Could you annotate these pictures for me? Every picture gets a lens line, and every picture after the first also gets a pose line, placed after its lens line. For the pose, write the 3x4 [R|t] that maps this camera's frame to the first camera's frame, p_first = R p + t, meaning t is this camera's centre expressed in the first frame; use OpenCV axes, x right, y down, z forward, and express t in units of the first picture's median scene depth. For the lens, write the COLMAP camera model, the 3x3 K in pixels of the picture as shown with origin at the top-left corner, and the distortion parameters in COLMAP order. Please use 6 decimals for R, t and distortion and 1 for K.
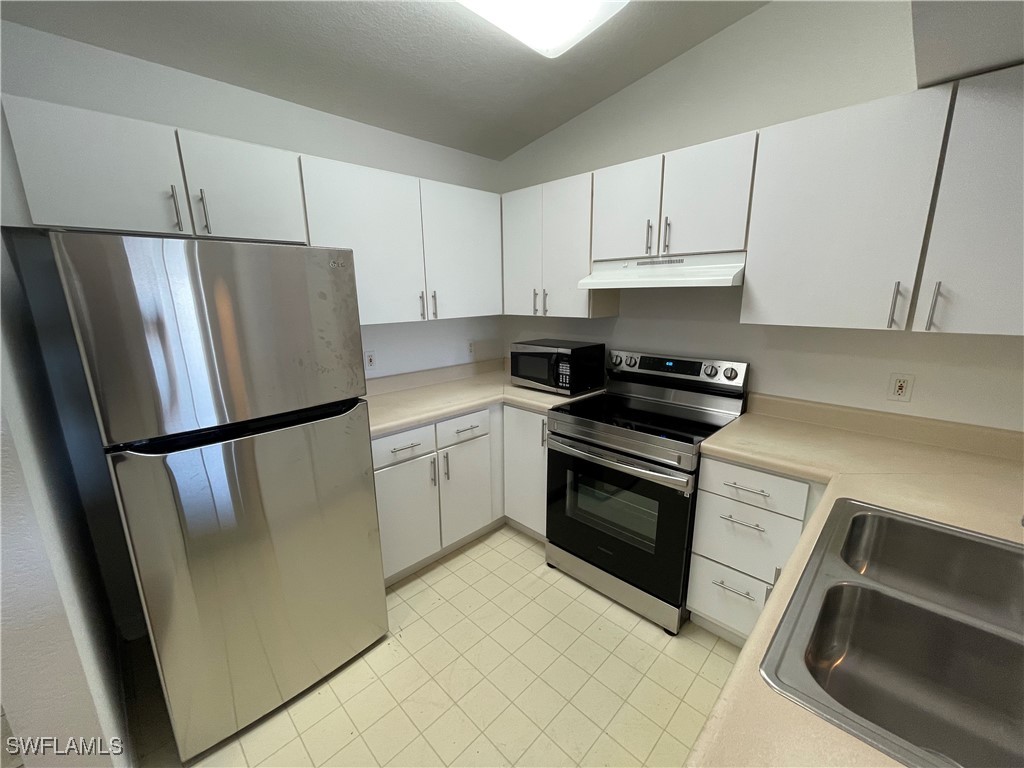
lens RADIAL K [[414.1, 0, 509.0], [0, 414.1, 385.3], [0, 0, 1]] dist [-0.001184, 0.000158]
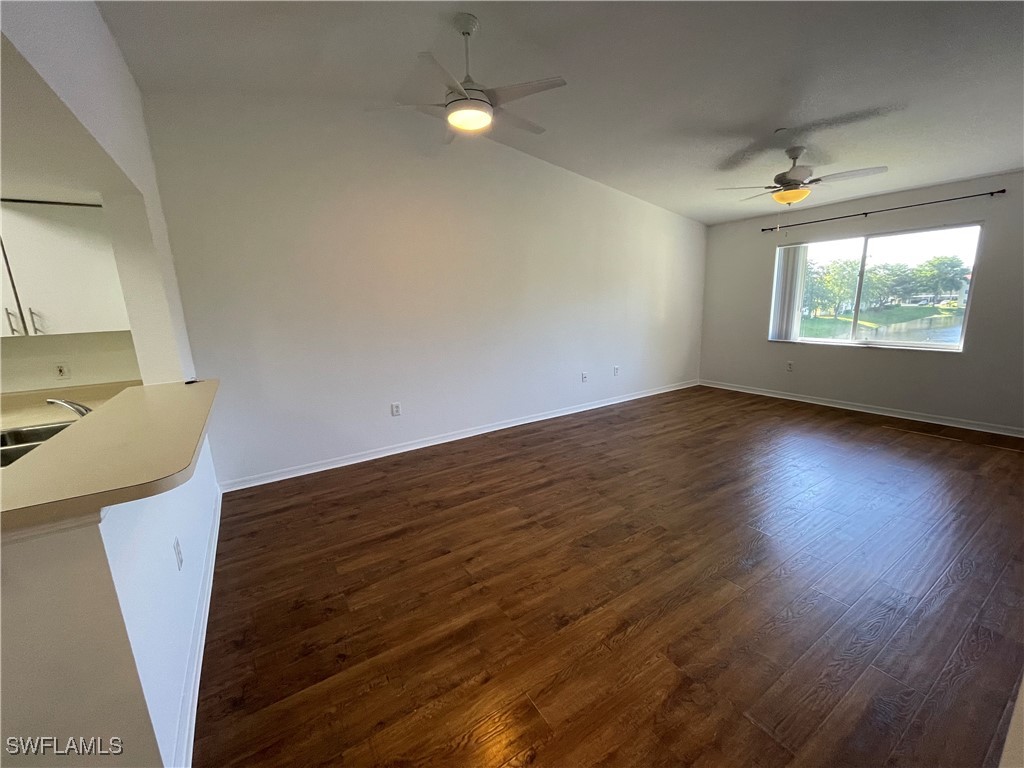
lens RADIAL K [[414.1, 0, 509.0], [0, 414.1, 385.3], [0, 0, 1]] dist [-0.001184, 0.000158]
pose [[0.221250, -0.193368, 0.955854, -0.186476], [0.252654, 0.958046, 0.135330, 0.225019], [-0.941921, 0.211559, 0.260823, -0.854919]]
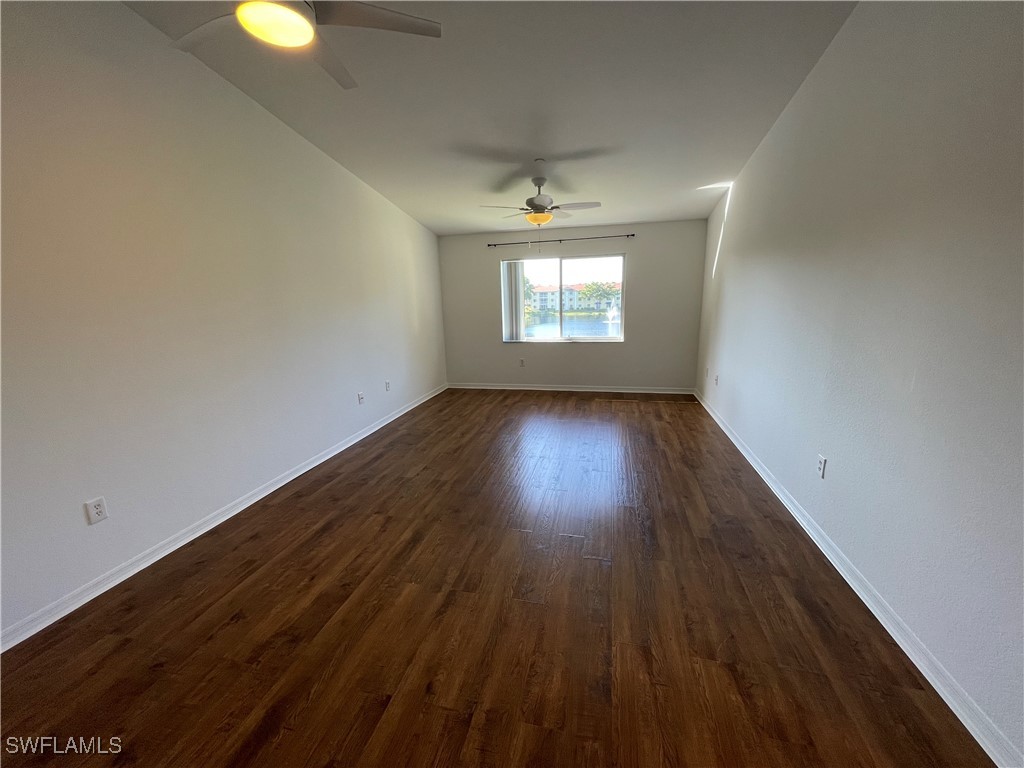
lens RADIAL K [[414.1, 0, 509.0], [0, 414.1, 385.3], [0, 0, 1]] dist [-0.001184, 0.000158]
pose [[-0.522035, -0.155311, 0.838665, 0.132479], [0.227128, 0.922464, 0.312207, 0.081252], [-0.822127, 0.353467, -0.446282, -0.350346]]
